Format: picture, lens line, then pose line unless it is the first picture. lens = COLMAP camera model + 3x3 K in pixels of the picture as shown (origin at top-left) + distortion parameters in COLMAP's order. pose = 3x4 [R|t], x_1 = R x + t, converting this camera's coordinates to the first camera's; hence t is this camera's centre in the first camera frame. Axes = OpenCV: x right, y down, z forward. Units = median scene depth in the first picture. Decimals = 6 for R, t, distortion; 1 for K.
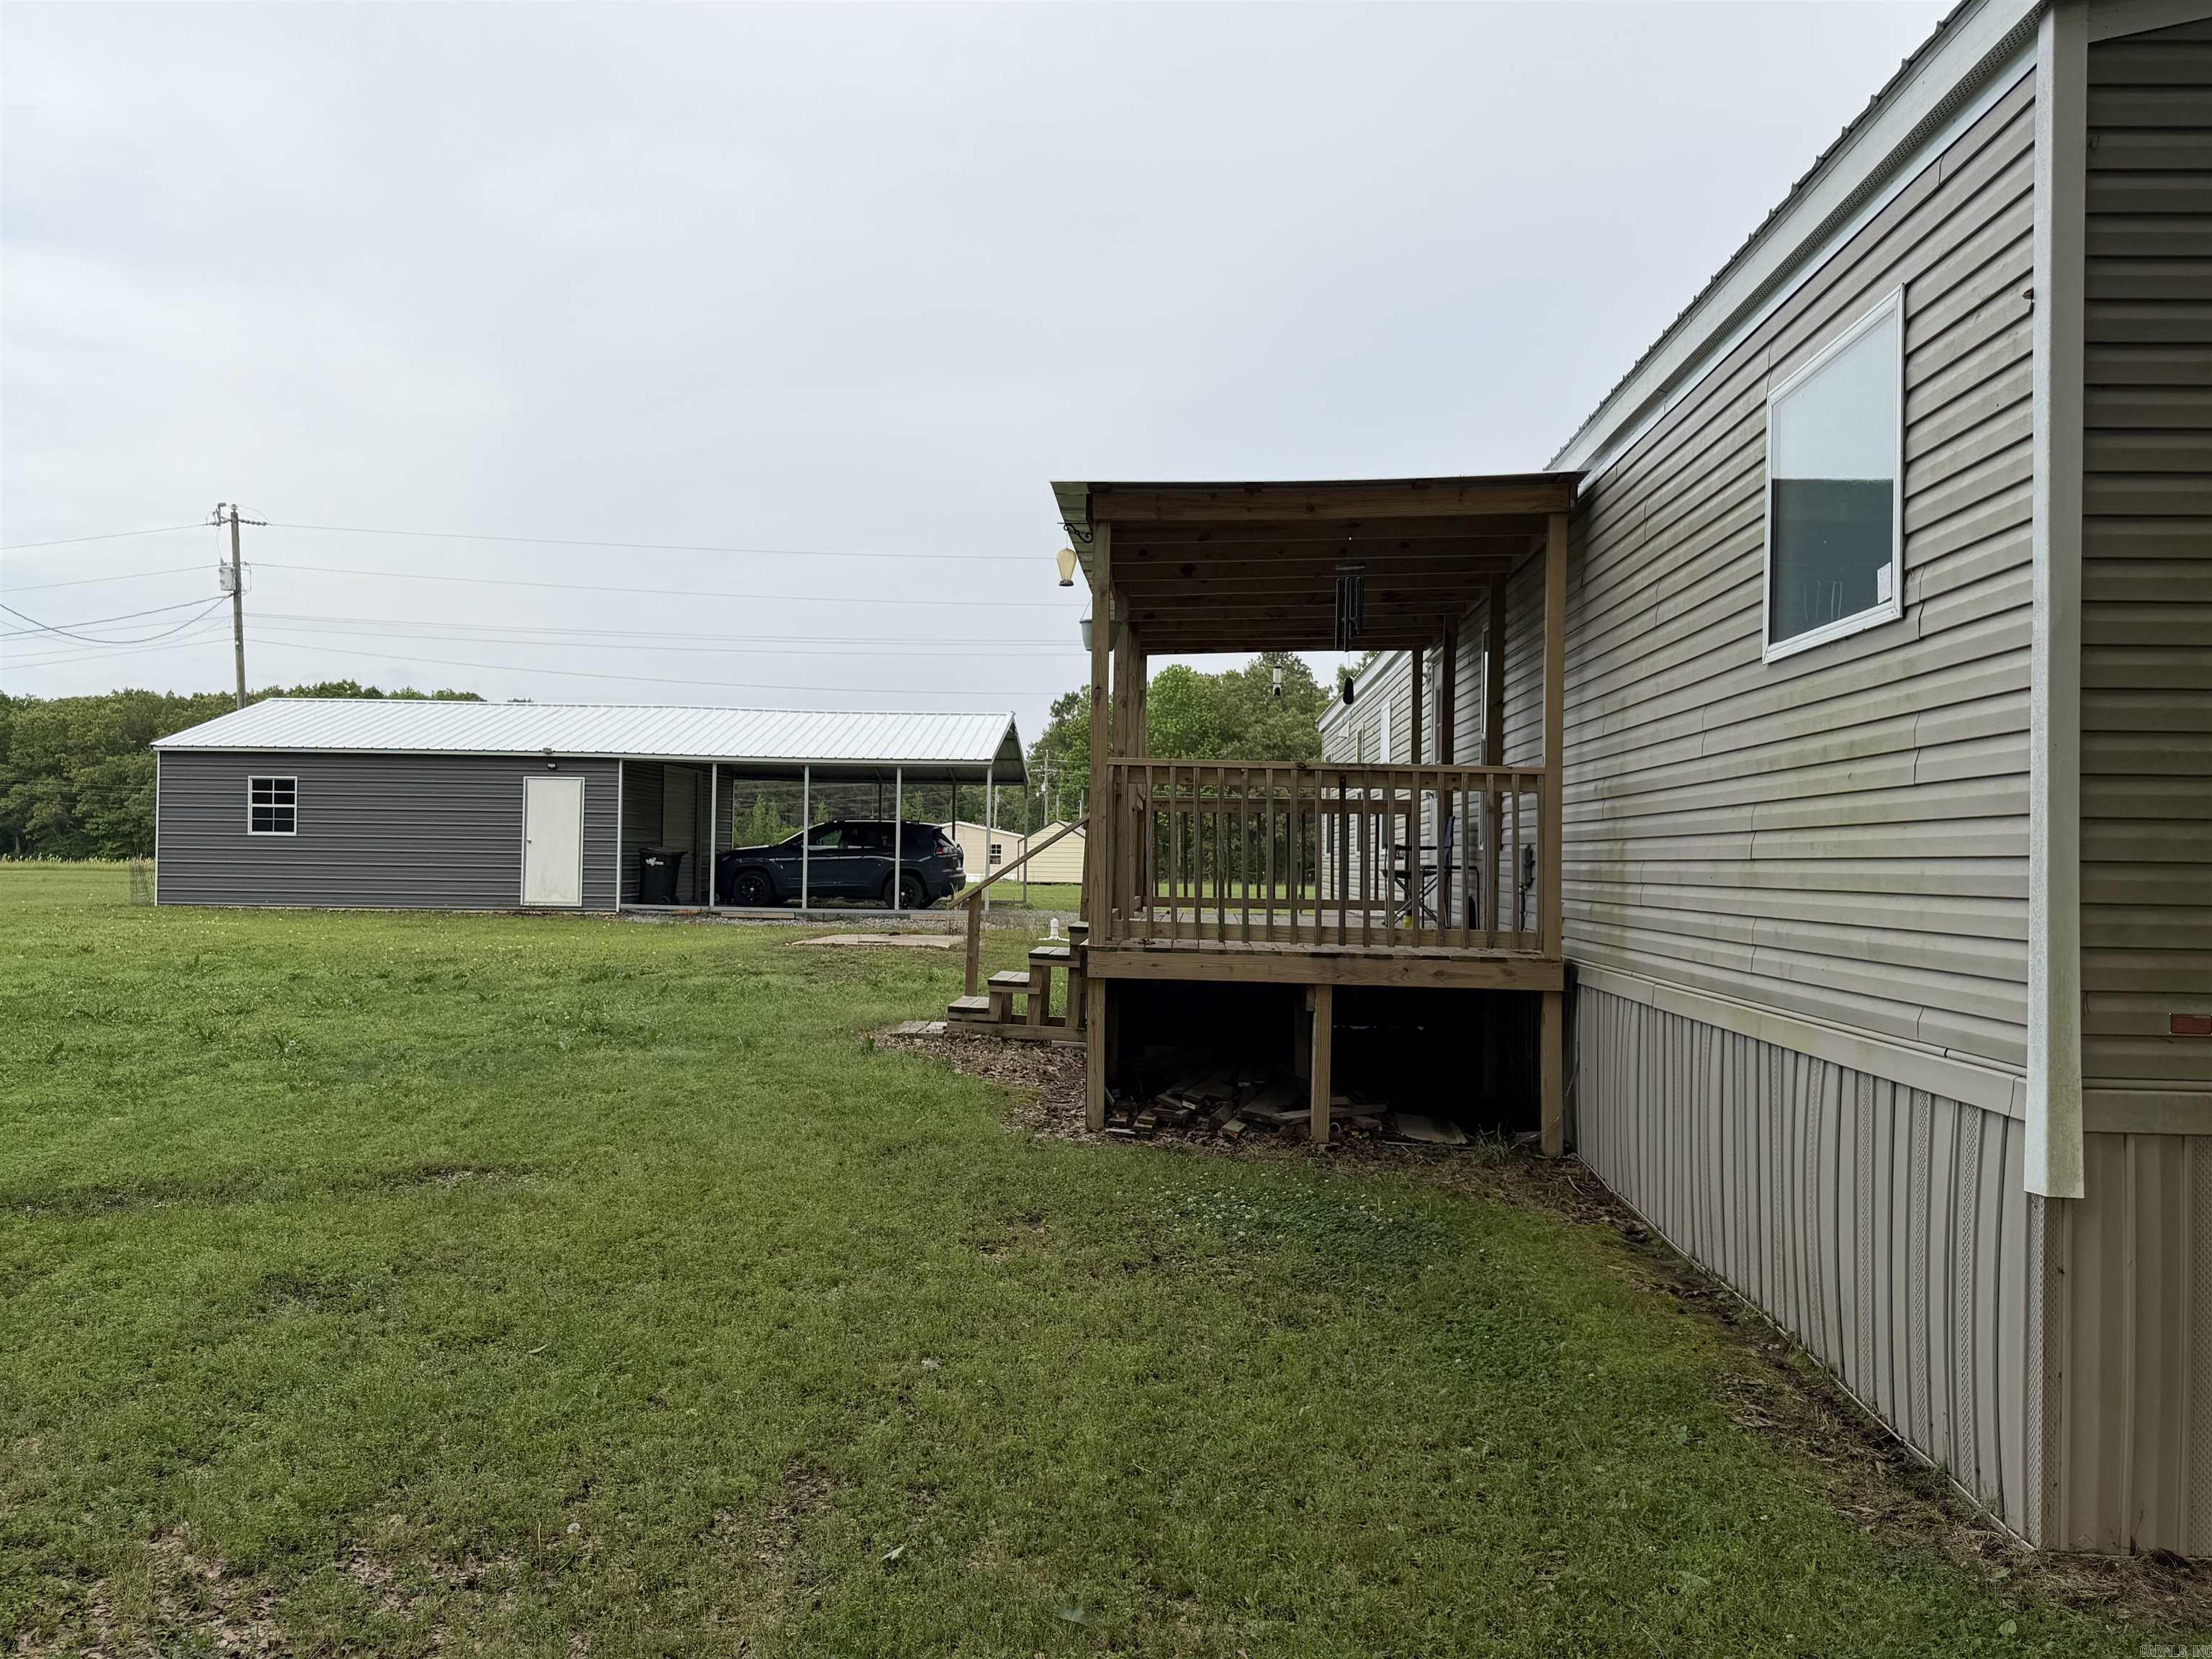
lens RADIAL K [[1806.3, 0, 1106.0], [0, 1806.3, 829.5], [0, 0, 1]] dist [0.082545, -0.001045]
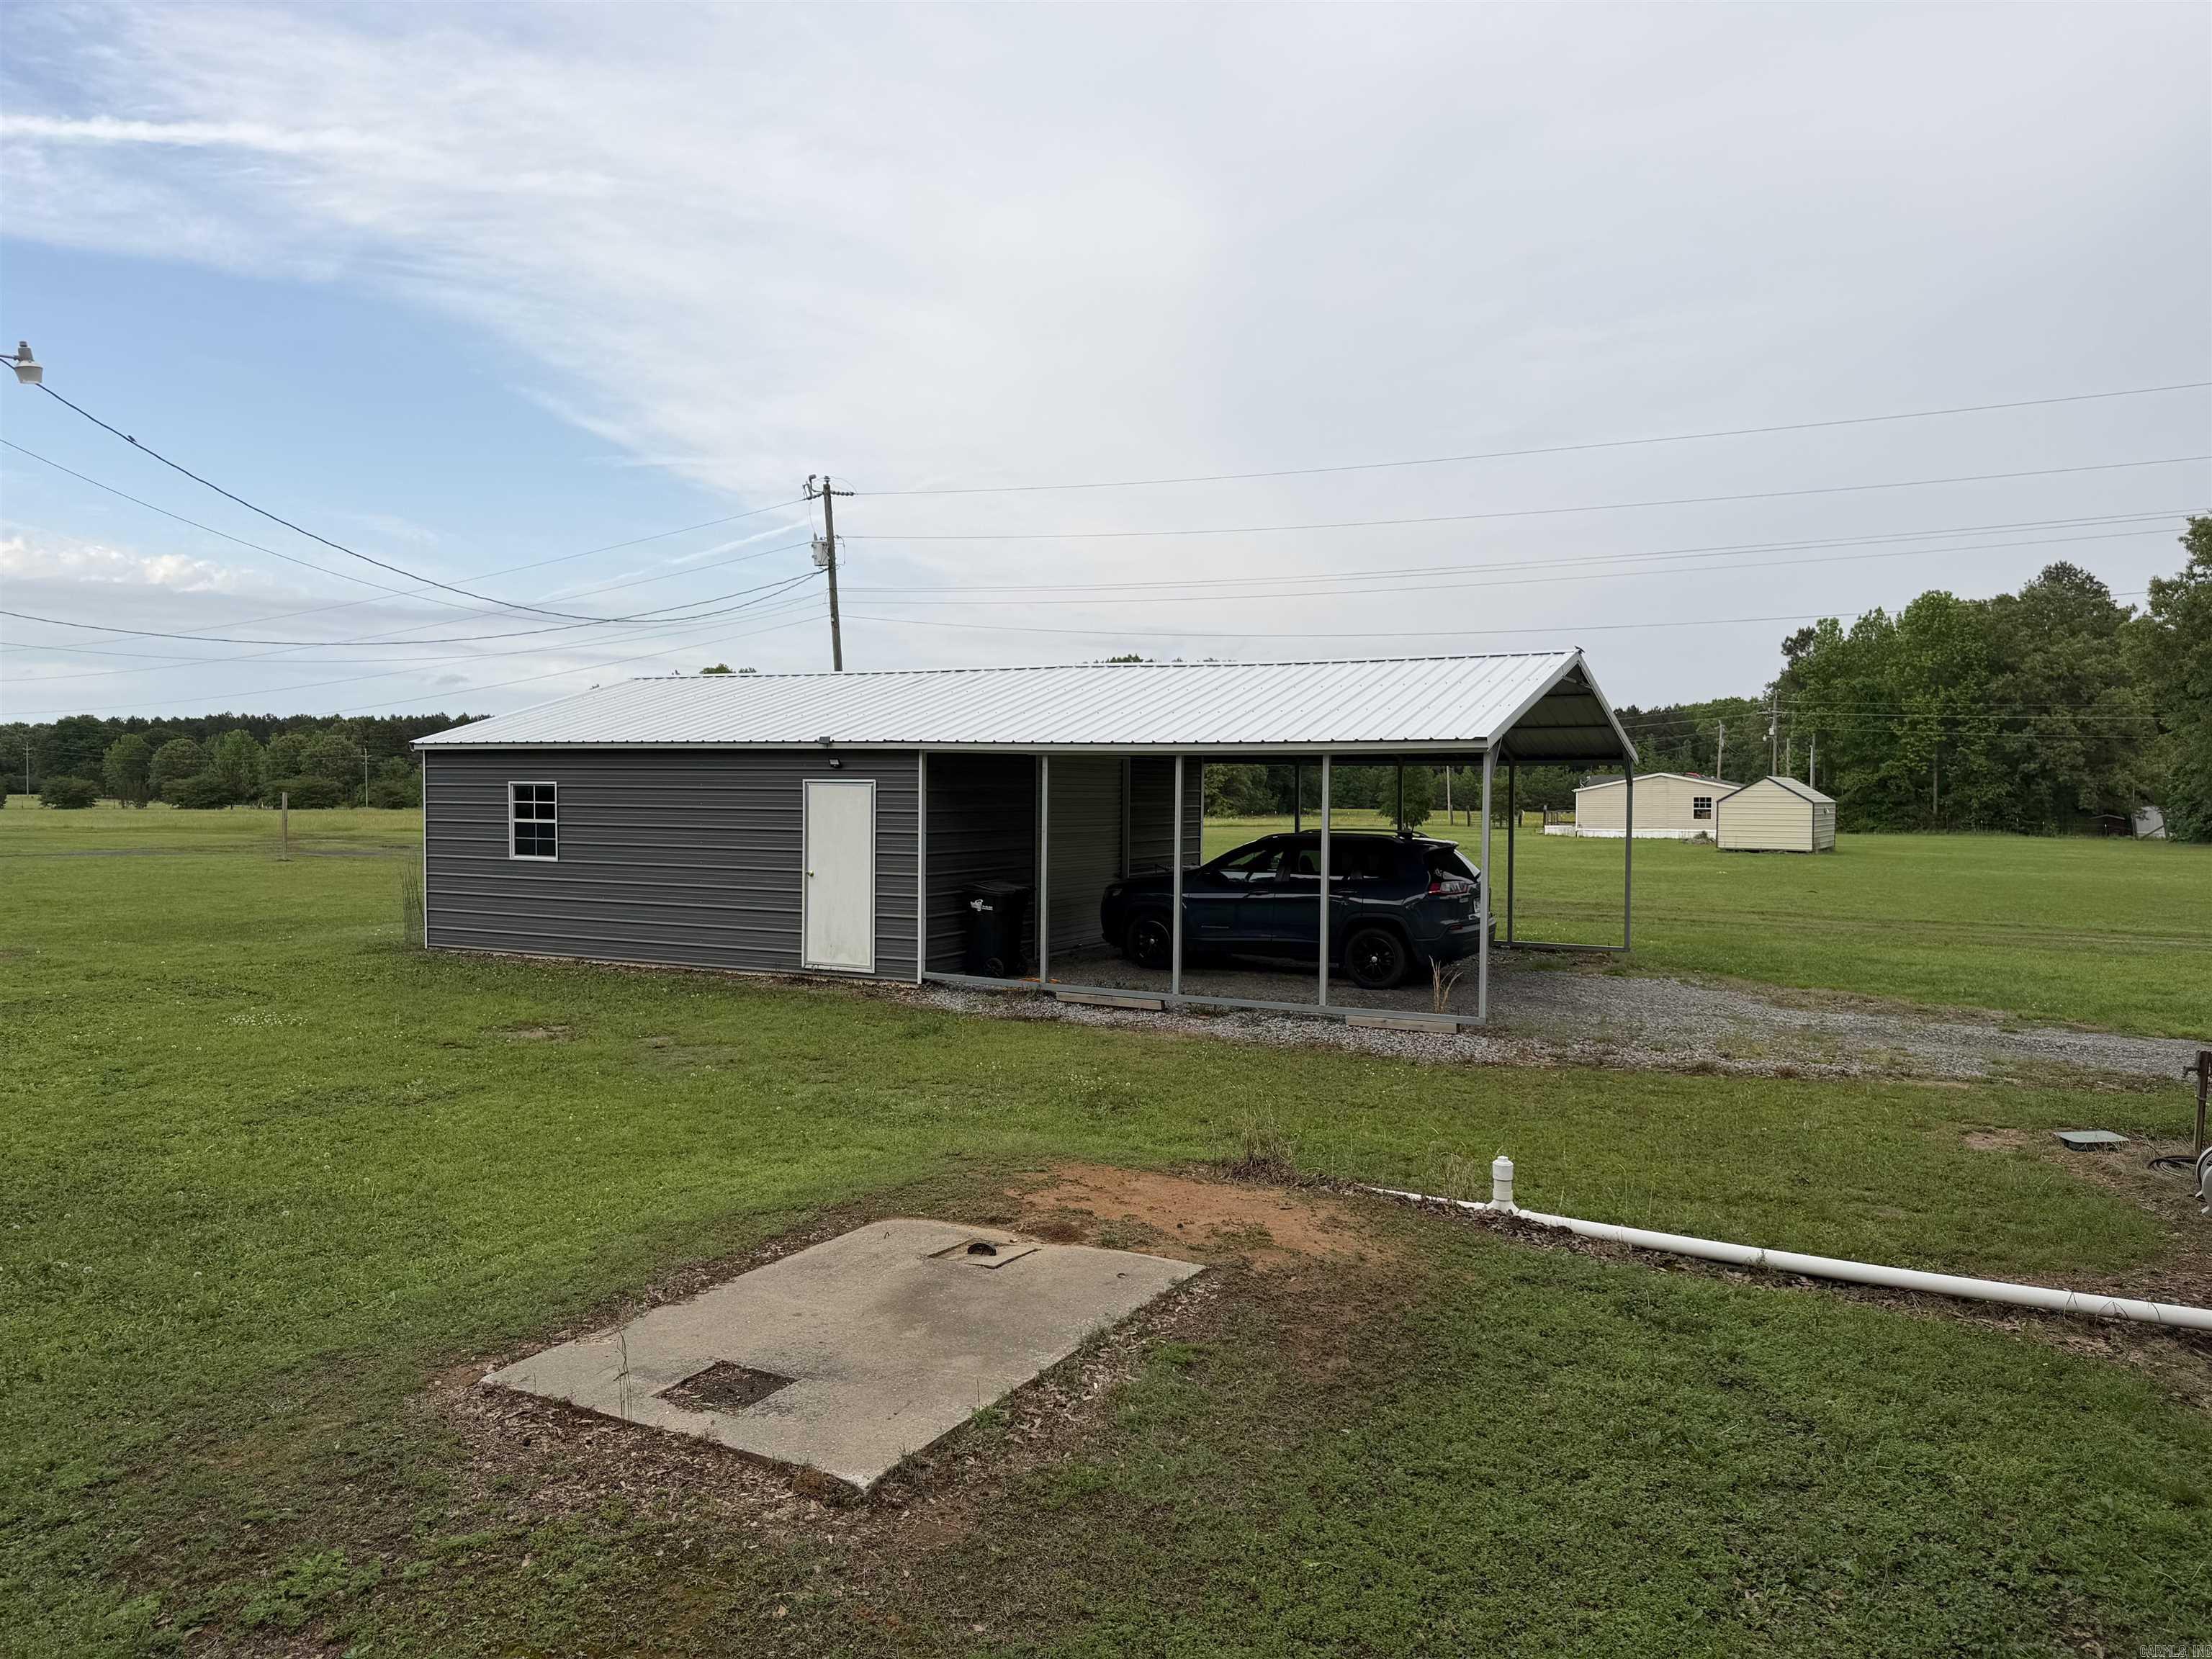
lens RADIAL K [[1544.0, 0, 1109.5], [0, 1544.0, 833.1], [0, 0, 1]] dist [0.088975, -0.134275]
pose [[0.901495, 0.006012, -0.432749, 0.034568], [0.012450, 0.999129, 0.039817, -0.030396], [0.432611, -0.041283, 0.900635, 0.526317]]
